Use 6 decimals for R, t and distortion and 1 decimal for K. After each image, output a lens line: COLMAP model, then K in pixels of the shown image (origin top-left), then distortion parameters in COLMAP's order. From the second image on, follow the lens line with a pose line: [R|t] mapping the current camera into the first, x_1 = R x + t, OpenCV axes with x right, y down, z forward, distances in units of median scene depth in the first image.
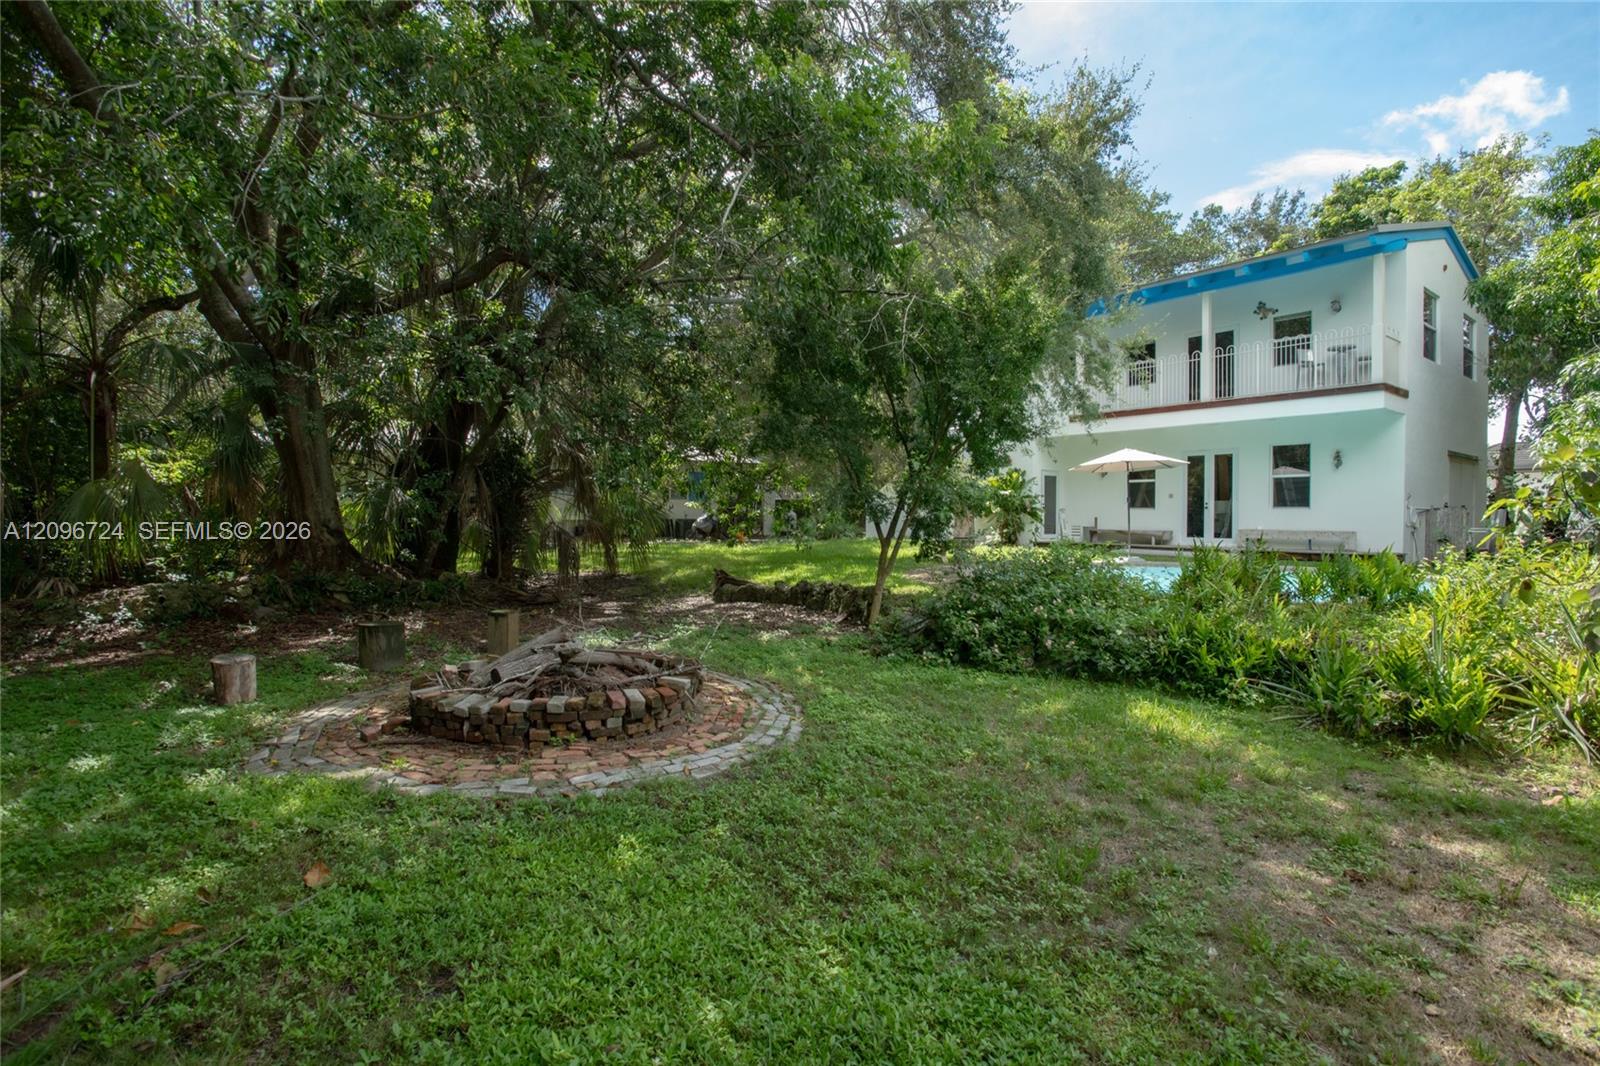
lens RADIAL K [[780.1, 0, 799.6], [0, 780.1, 522.6], [0, 0, 1]] dist [-0.000697, -0.000021]
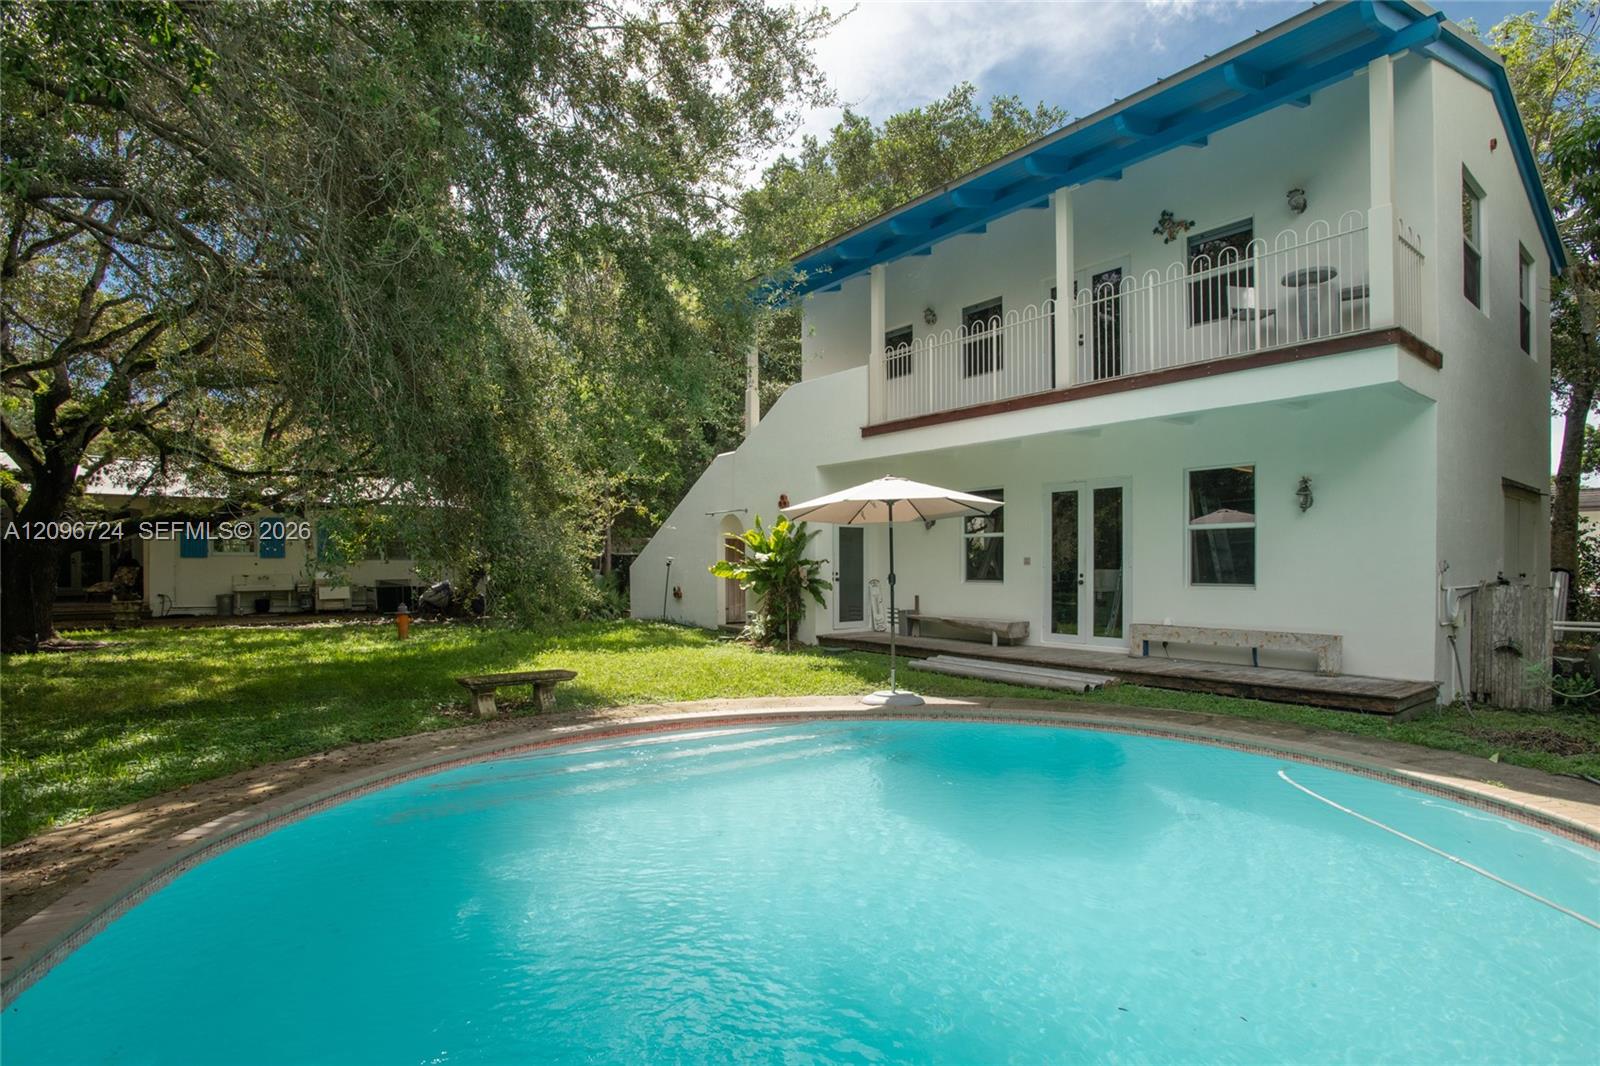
lens RADIAL K [[780.1, 0, 810.3], [0, 780.1, 566.9], [0, 0, 1]] dist [-0.000697, -0.000021]
pose [[0.999552, -0.007906, 0.028867, 0.326563], [0.008107, 0.999944, -0.006843, -0.029604], [-0.028811, 0.007074, 0.999560, 0.463357]]
